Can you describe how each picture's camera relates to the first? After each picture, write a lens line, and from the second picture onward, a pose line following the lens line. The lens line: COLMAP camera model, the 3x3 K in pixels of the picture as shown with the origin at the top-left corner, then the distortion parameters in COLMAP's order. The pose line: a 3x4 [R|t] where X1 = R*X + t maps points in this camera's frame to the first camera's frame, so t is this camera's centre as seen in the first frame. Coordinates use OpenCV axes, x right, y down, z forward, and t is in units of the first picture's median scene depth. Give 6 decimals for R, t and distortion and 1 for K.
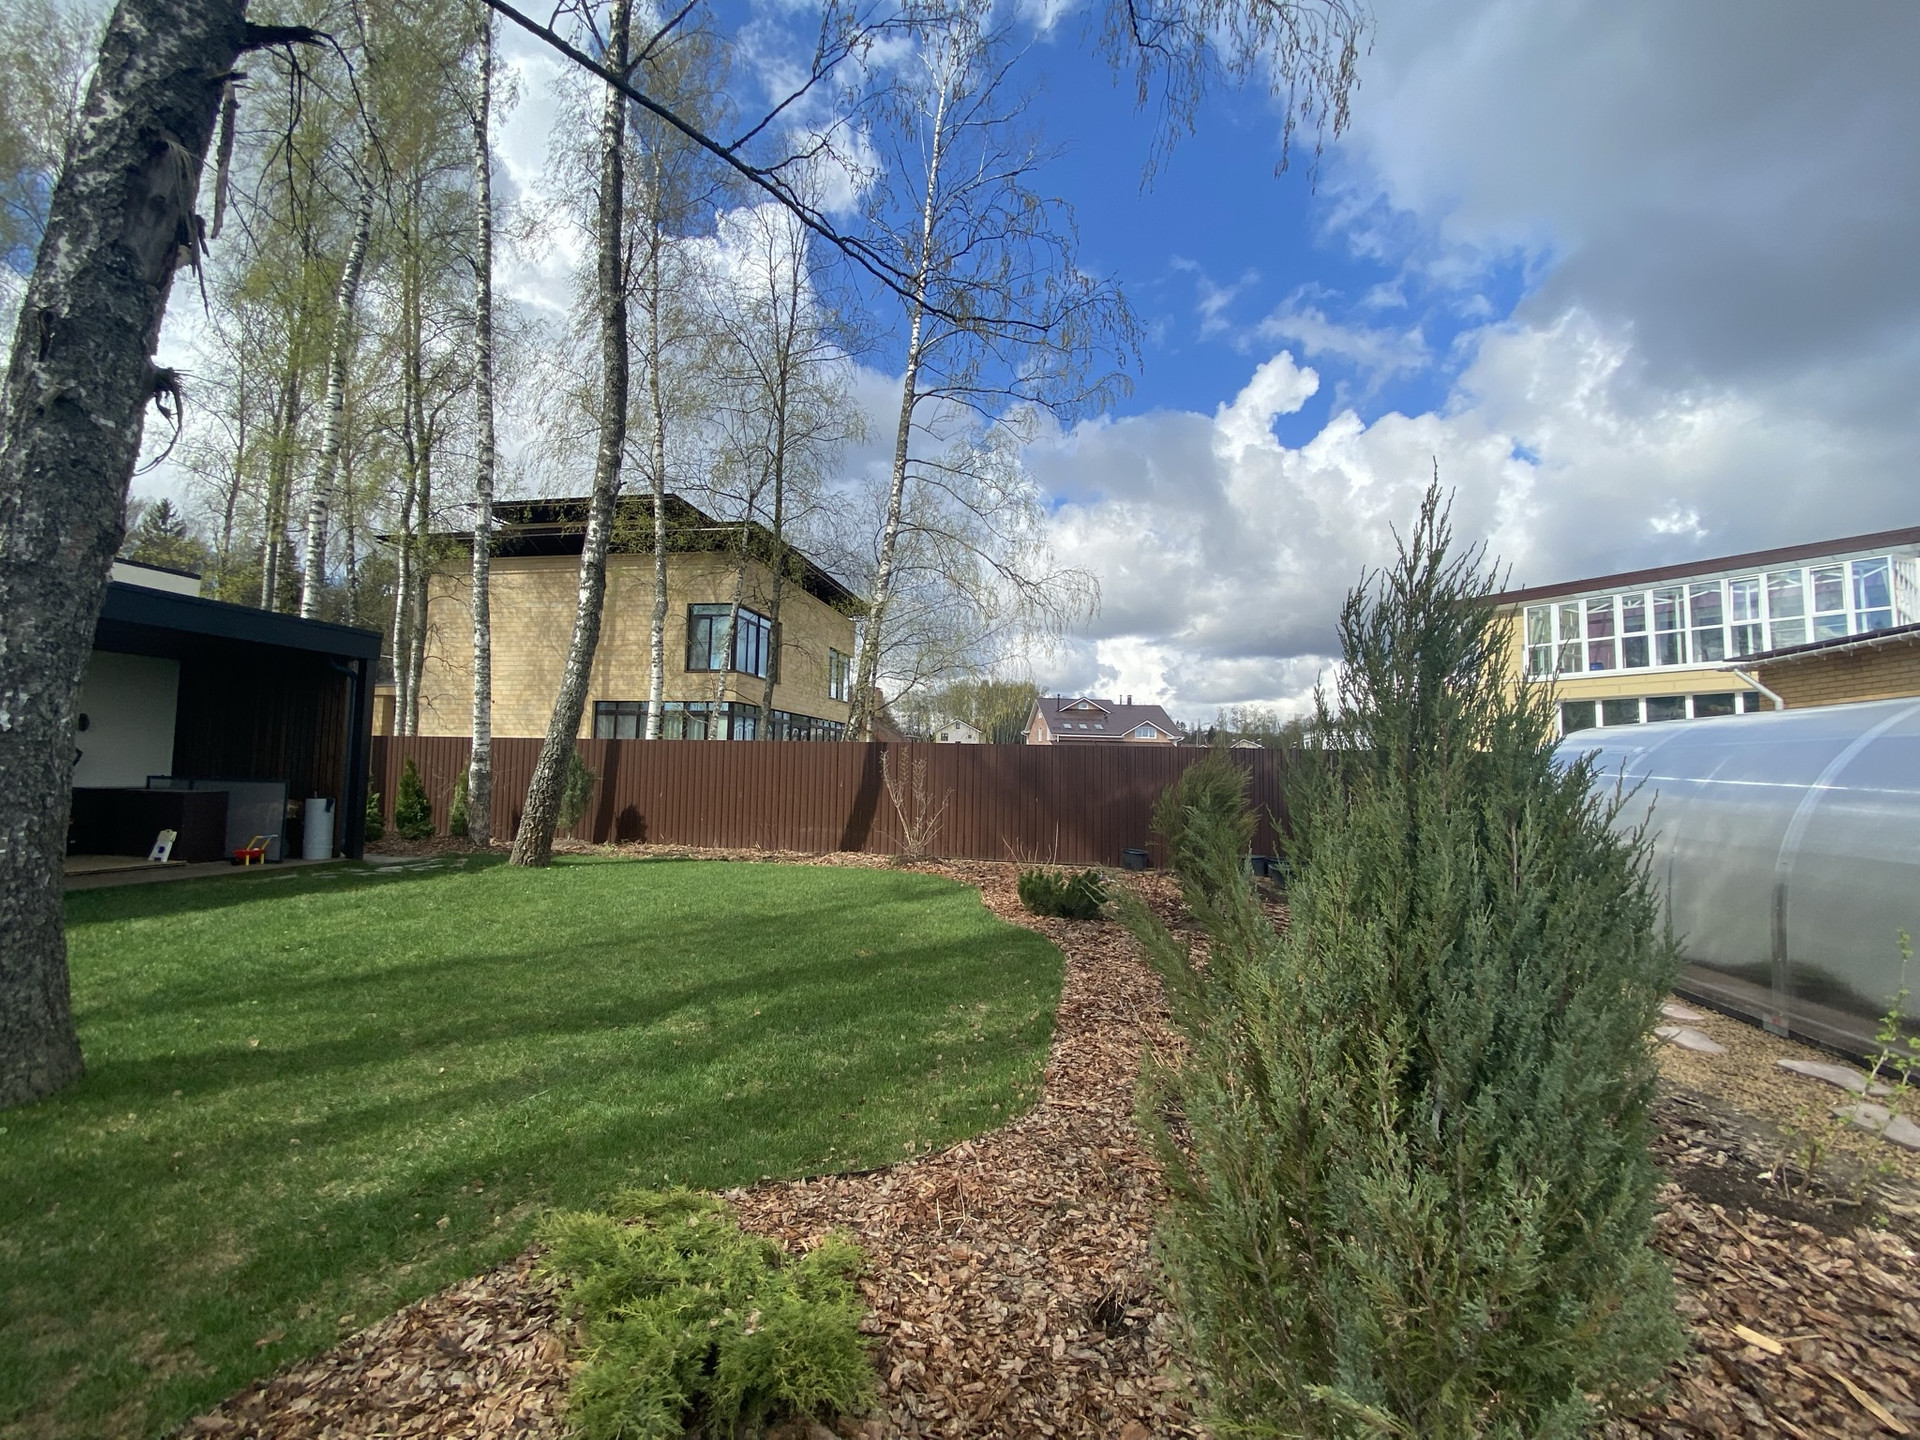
lens RADIAL K [[782.8, 0, 960.0], [0, 782.8, 720.0], [0, 0, 1]] dist [-0.011608, -0.000221]
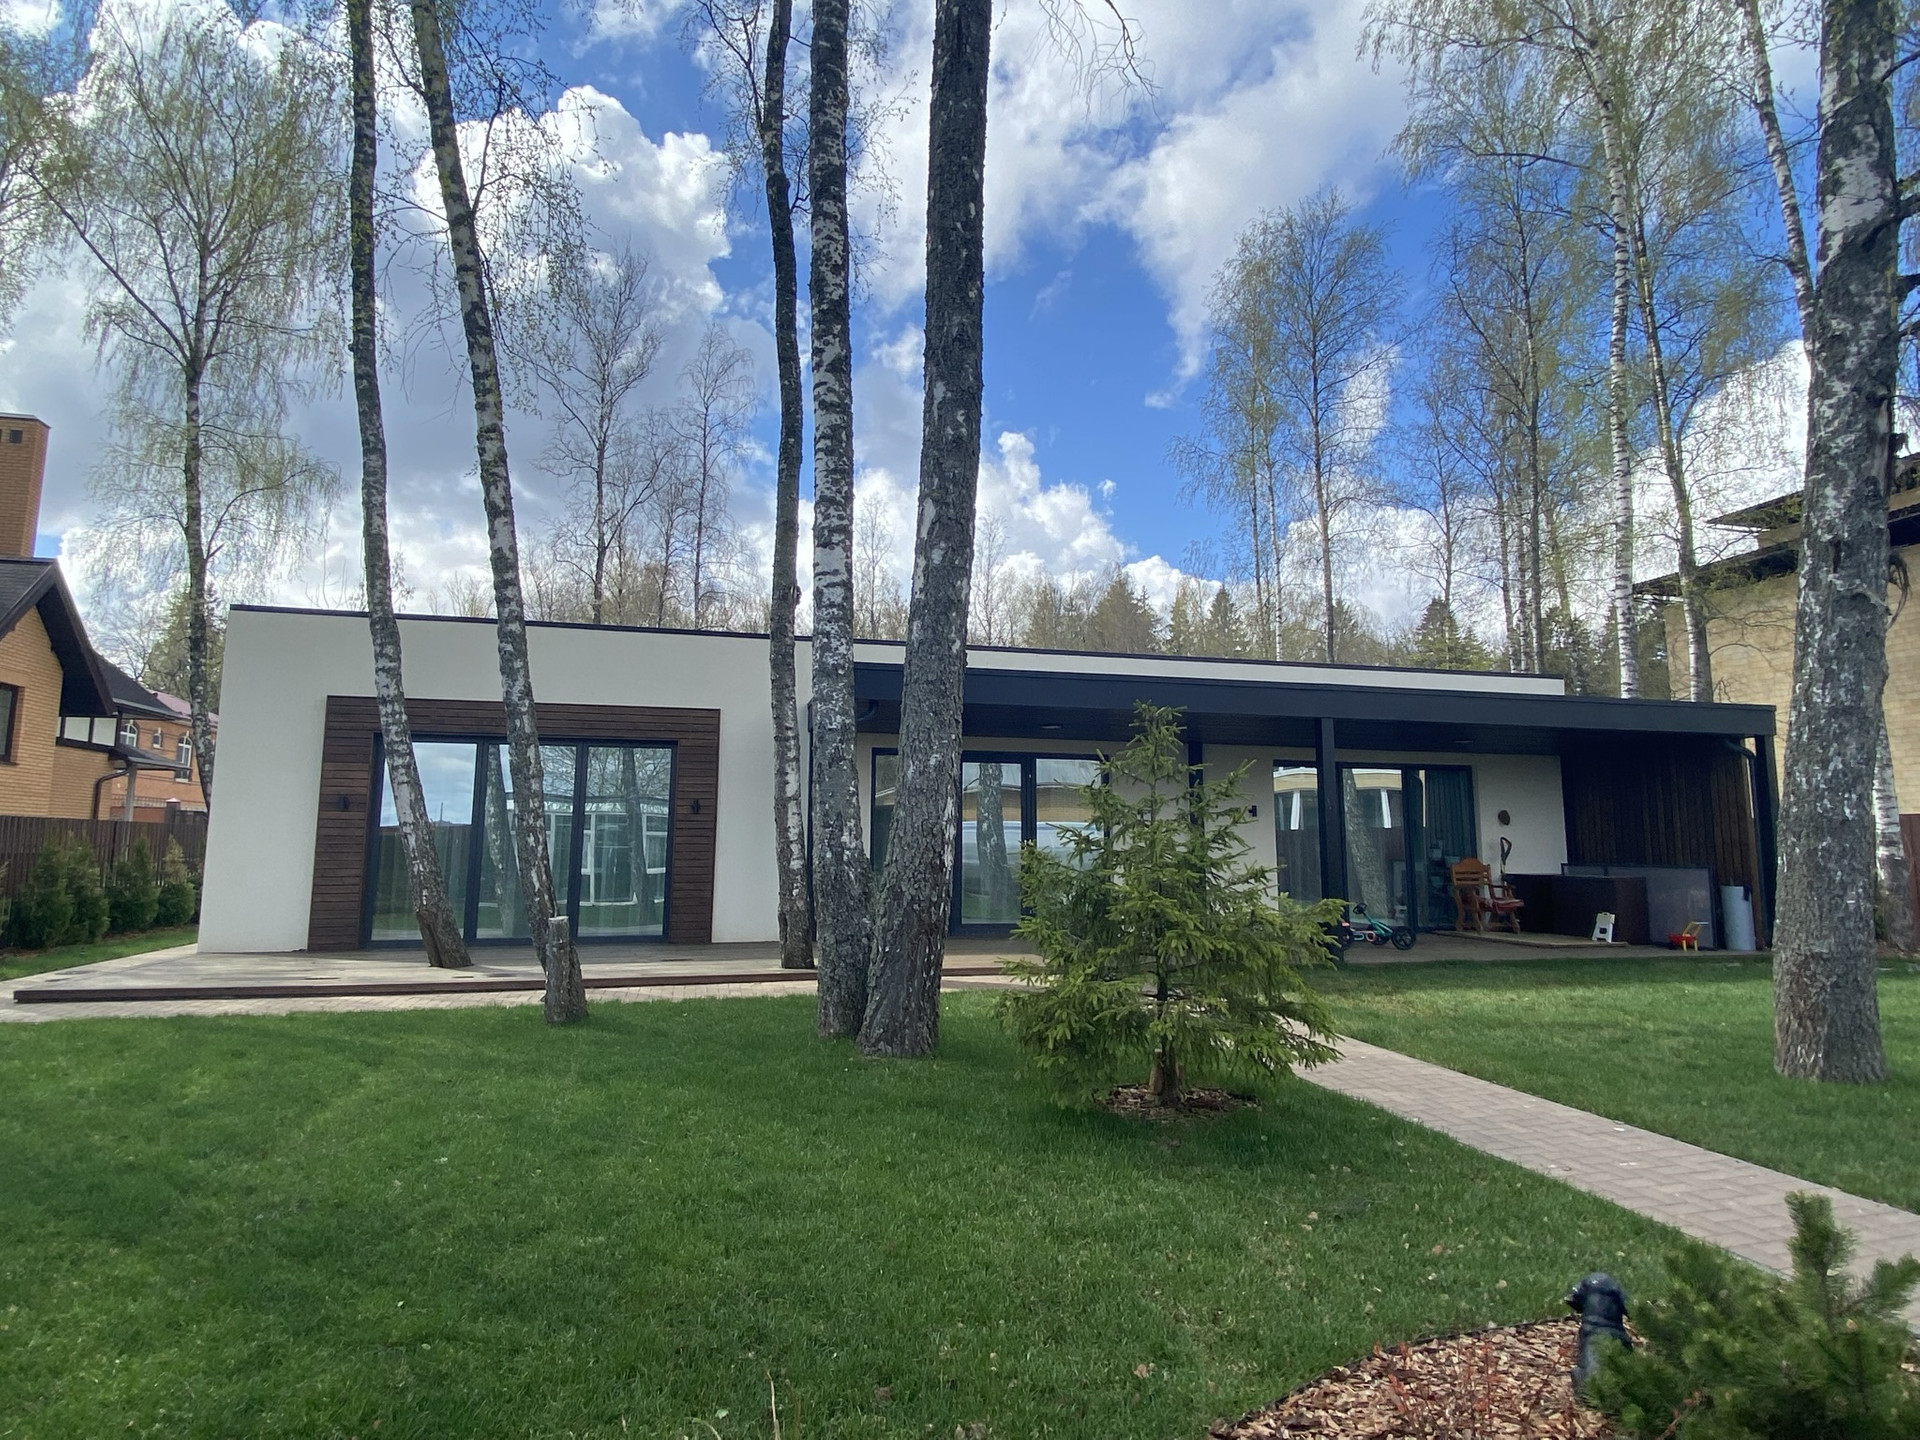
lens RADIAL K [[1025.2, 0, 1019.8], [0, 1025.2, 720.0], [0, 0, 1]] dist [0.049190, -0.048283]
pose [[0.415986, -0.127718, -0.900358, -0.017978], [0.061901, 0.991769, -0.112085, -0.013996], [0.907262, -0.009108, 0.420468, -0.348761]]
